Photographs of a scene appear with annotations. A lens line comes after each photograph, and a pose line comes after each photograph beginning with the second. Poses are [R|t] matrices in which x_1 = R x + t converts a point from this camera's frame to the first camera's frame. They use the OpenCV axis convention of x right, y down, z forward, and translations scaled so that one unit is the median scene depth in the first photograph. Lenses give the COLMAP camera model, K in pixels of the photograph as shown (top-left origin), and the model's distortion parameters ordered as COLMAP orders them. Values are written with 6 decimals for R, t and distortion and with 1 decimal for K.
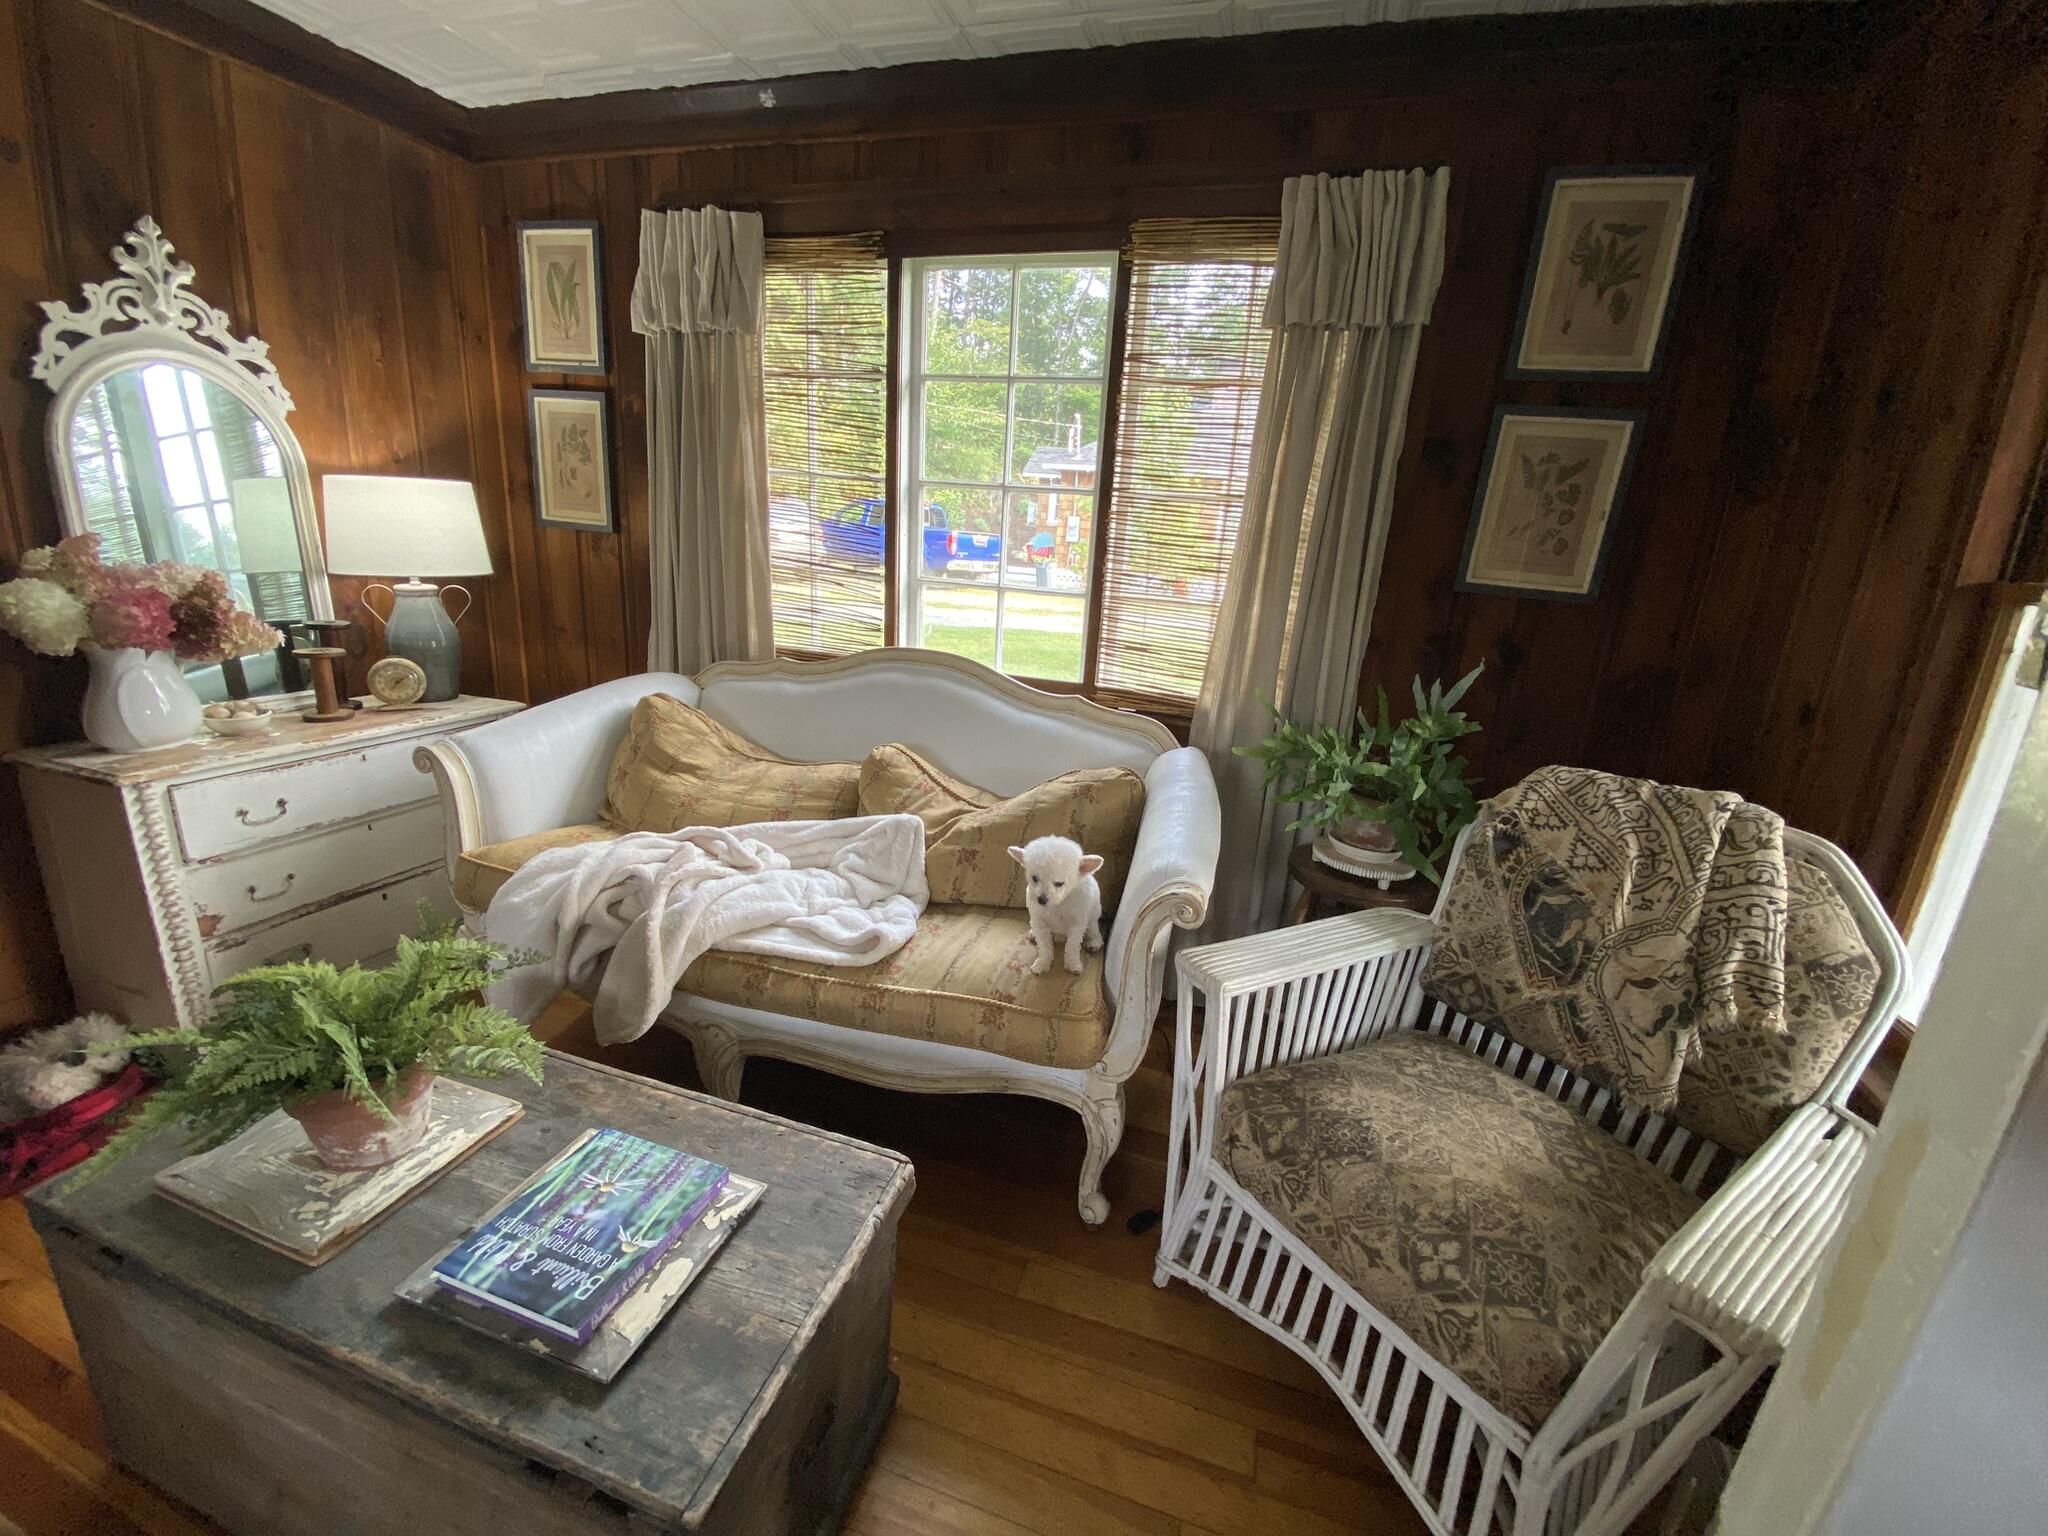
lens RADIAL K [[835.2, 0, 1027.2], [0, 835.2, 773.7], [0, 0, 1]] dist [0.023226, -0.023633]
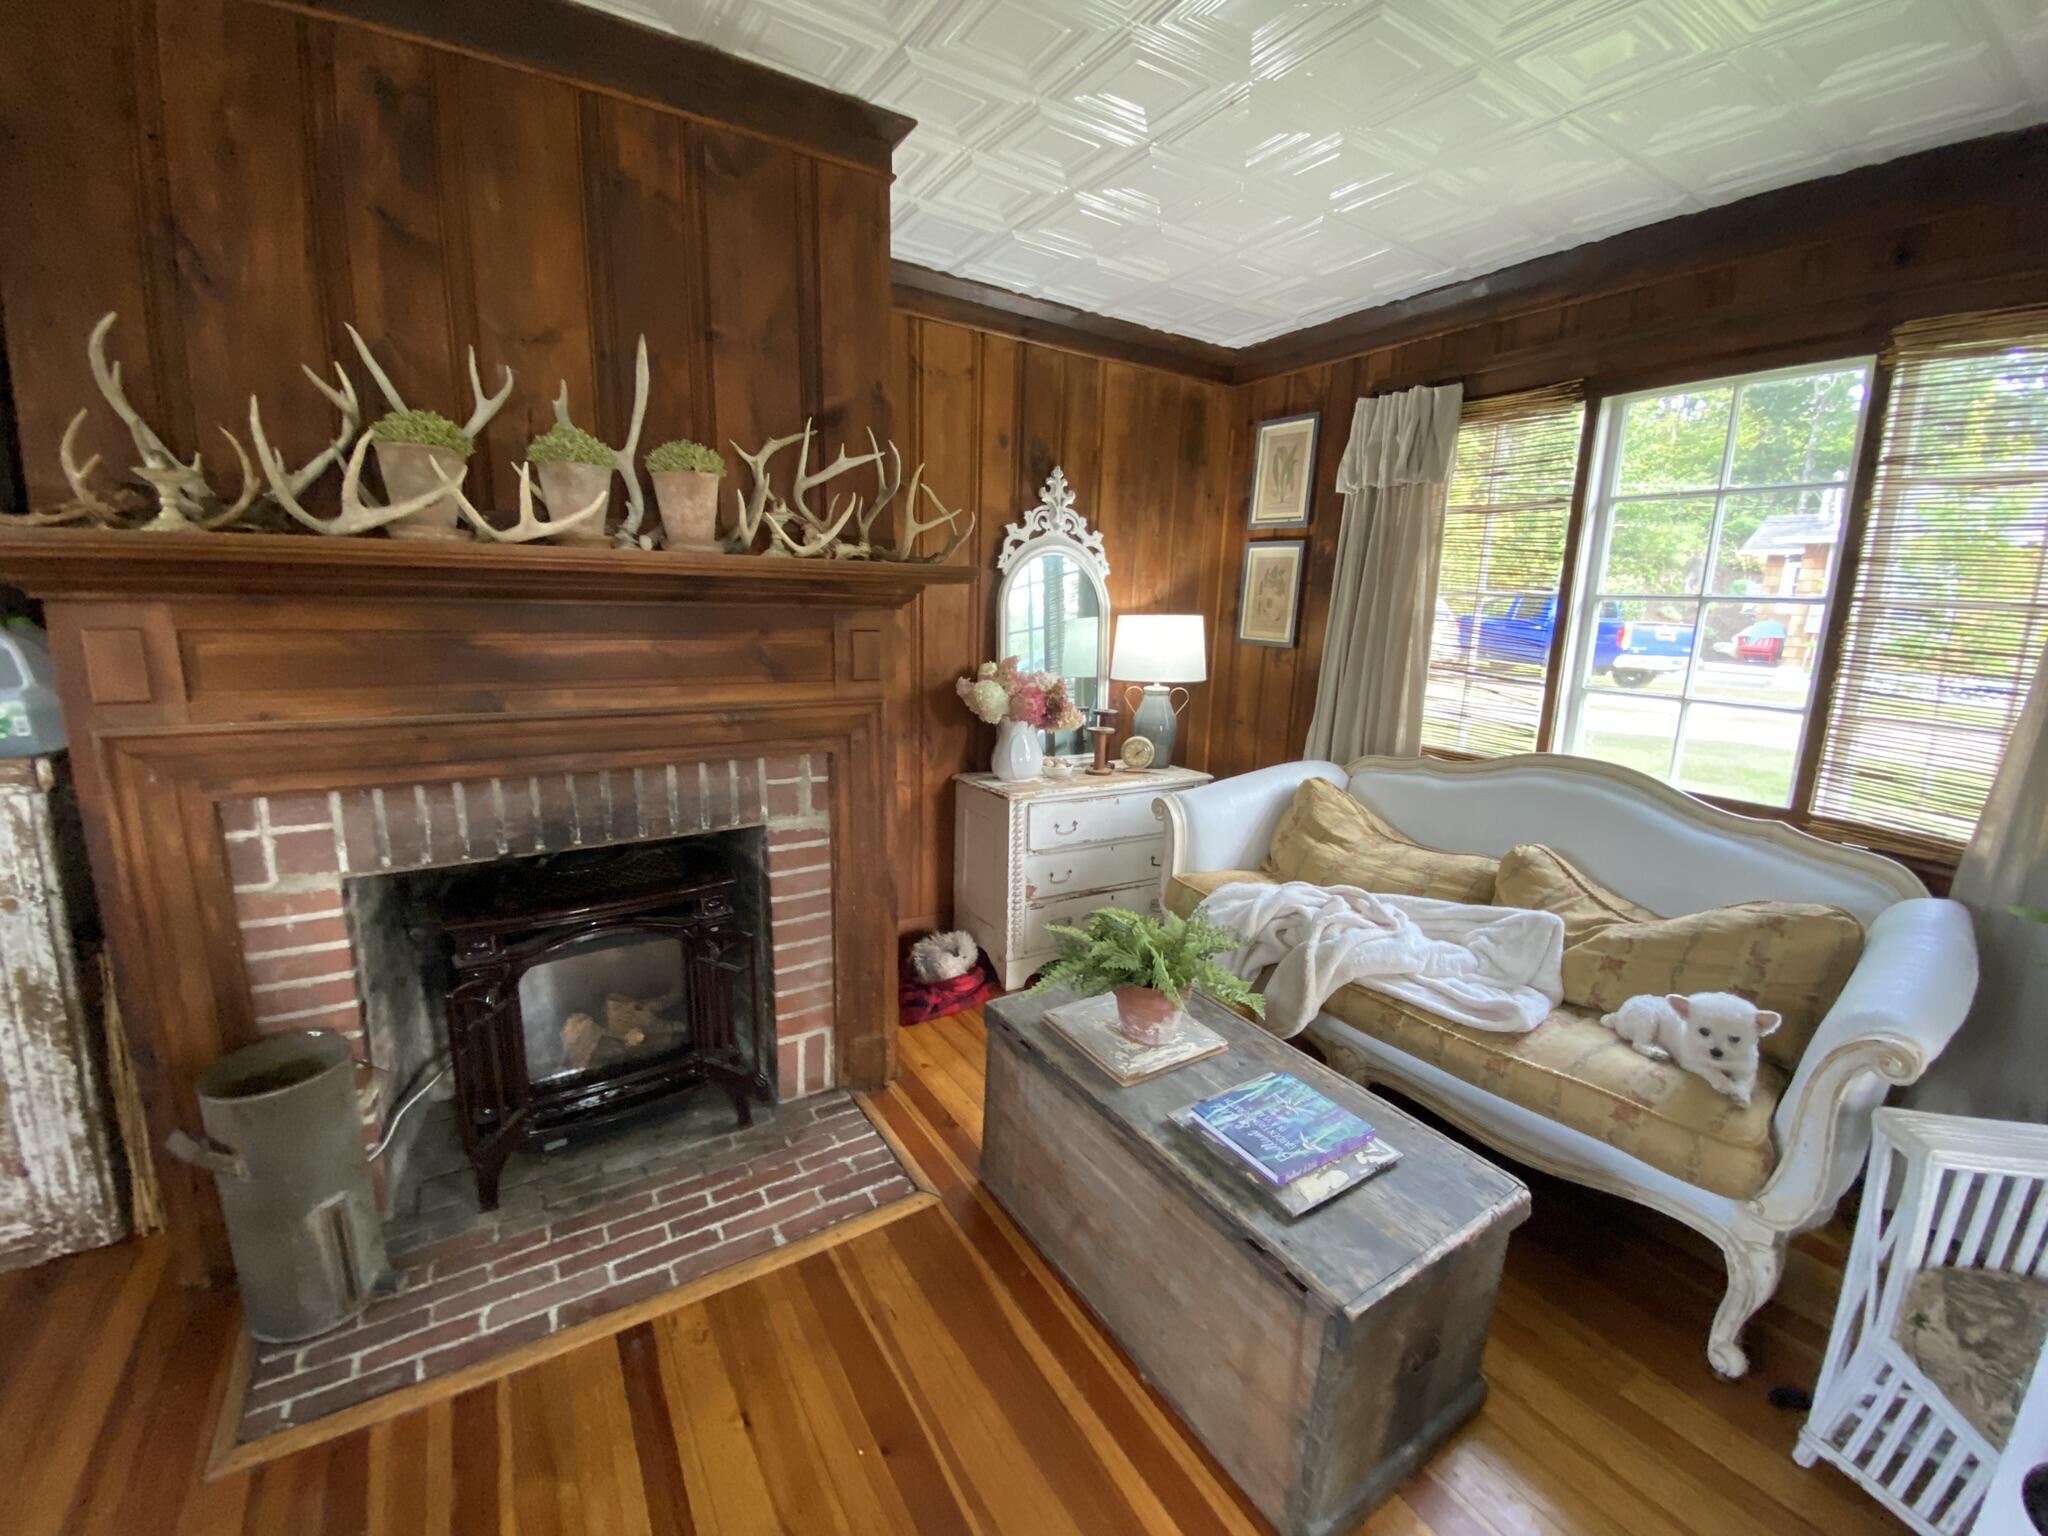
lens RADIAL K [[820.9, 0, 1009.4], [0, 820.9, 771.0], [0, 0, 1]] dist [0.018415, -0.018753]
pose [[0.752531, 0.088804, -0.652542, 0.009568], [-0.157756, 0.986325, -0.047701, 0.030464], [0.639383, 0.138839, 0.756249, -0.250033]]
